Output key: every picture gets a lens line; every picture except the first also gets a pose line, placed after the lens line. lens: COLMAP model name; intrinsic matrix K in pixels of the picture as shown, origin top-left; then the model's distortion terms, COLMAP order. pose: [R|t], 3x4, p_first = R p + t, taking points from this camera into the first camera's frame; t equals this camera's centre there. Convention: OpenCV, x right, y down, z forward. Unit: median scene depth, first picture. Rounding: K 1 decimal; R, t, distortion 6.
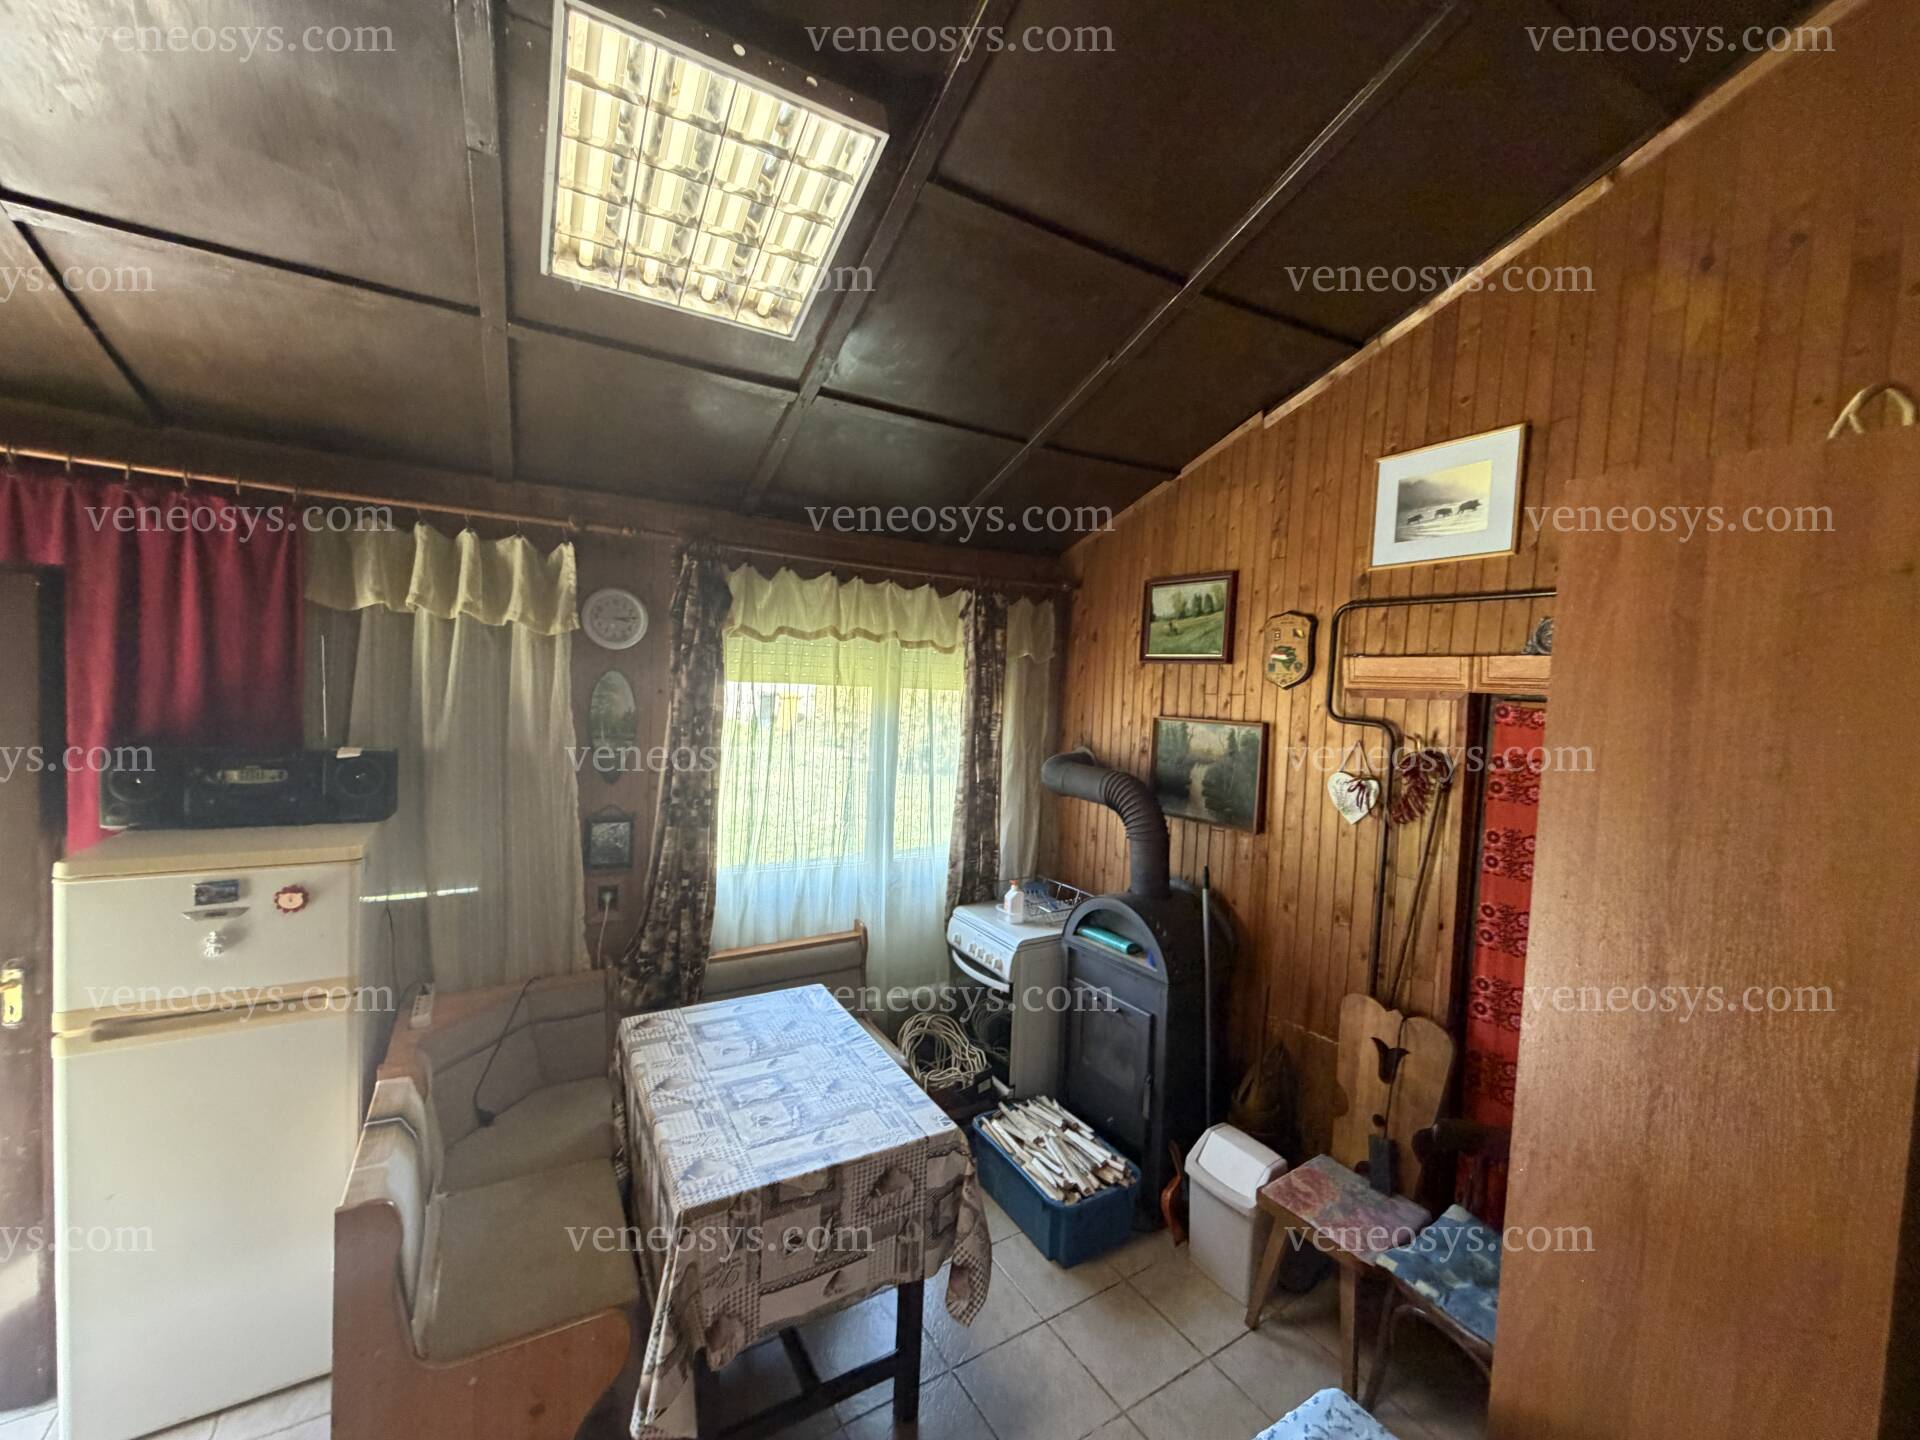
lens RADIAL K [[762.6, 0, 957.4], [0, 762.6, 720.6], [0, 0, 1]] dist [-0.002919, 0.000174]
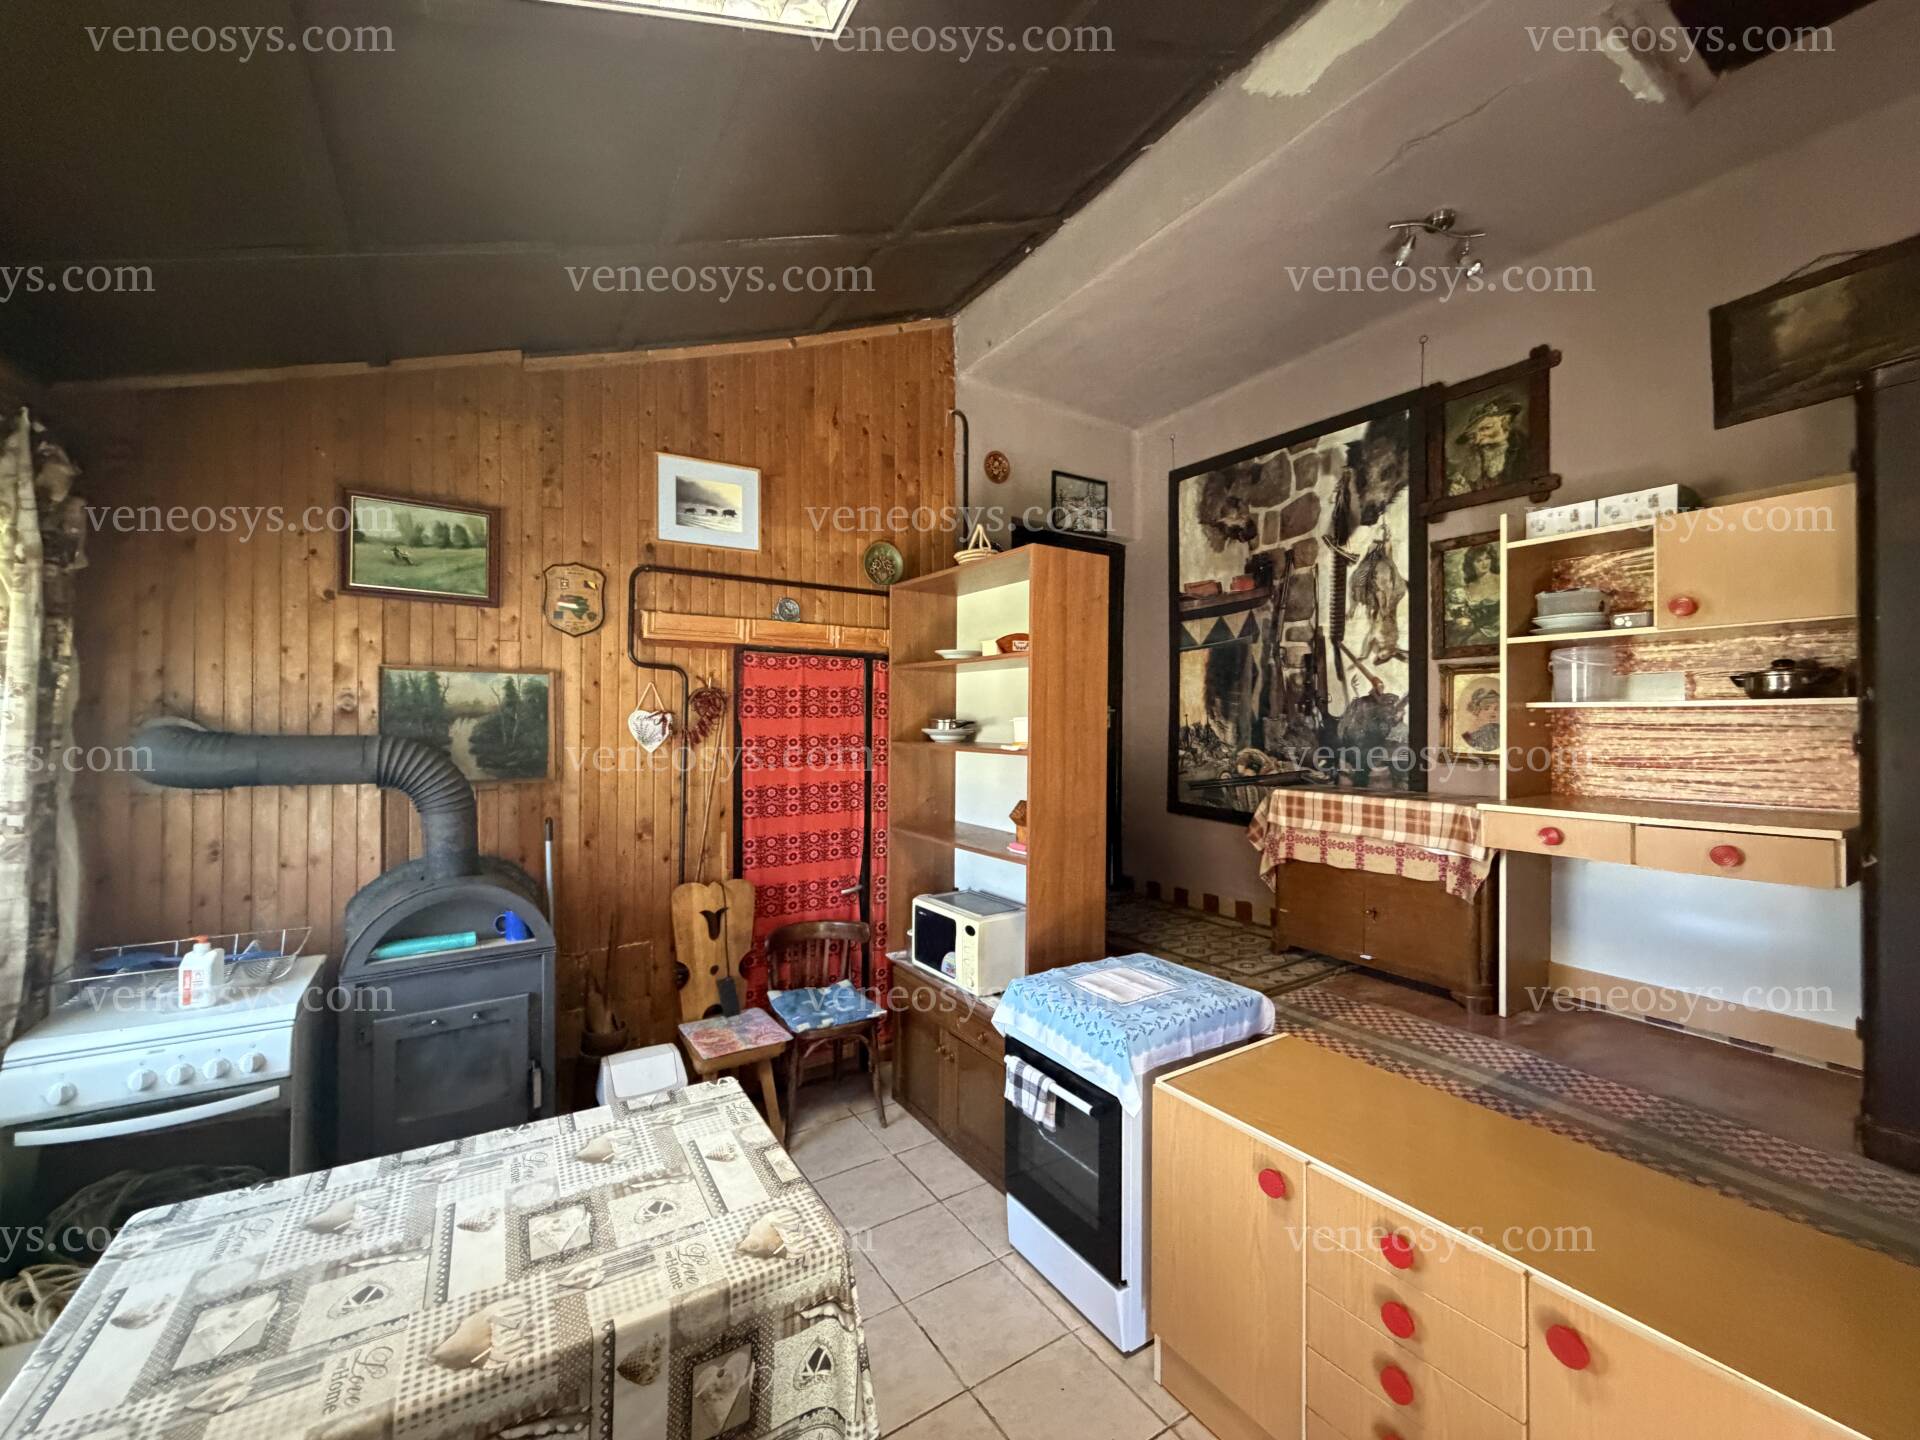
lens RADIAL K [[762.6, 0, 957.4], [0, 762.6, 720.6], [0, 0, 1]] dist [-0.002919, 0.000174]
pose [[-0.020585, -0.040565, 0.998965, -0.636677], [0.044292, 0.998159, 0.041445, 0.053982], [-0.998807, 0.045100, -0.018750, 0.505814]]
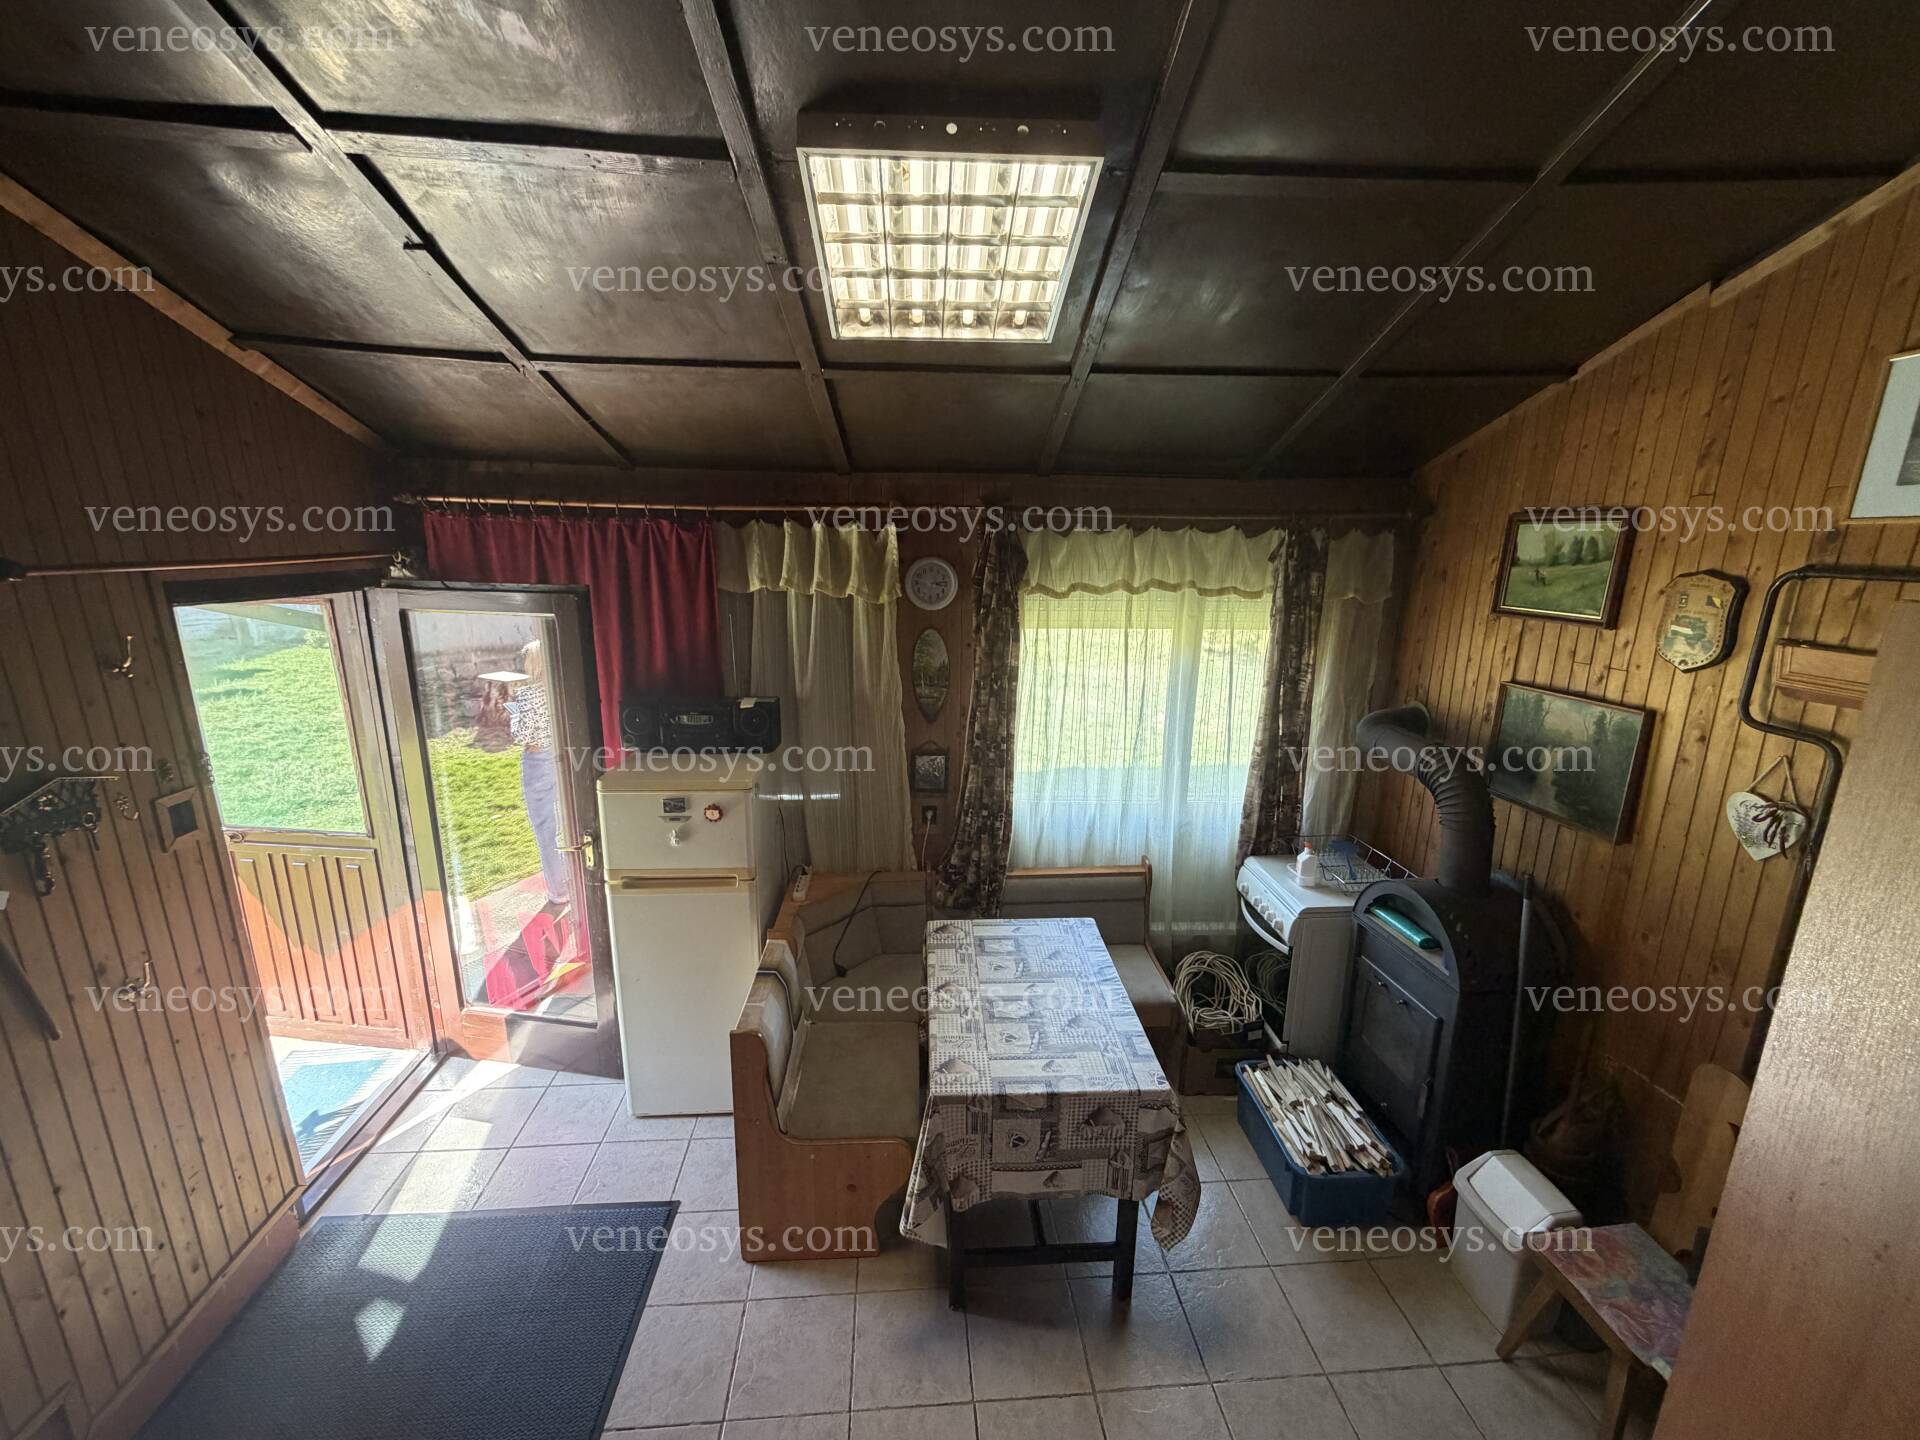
lens RADIAL K [[762.6, 0, 957.4], [0, 762.6, 720.6], [0, 0, 1]] dist [-0.002919, 0.000174]
pose [[0.885927, 0.073245, -0.458005, 0.135181], [0.004500, 0.986049, 0.166396, -0.125872], [0.463803, -0.149476, 0.873238, -0.021858]]
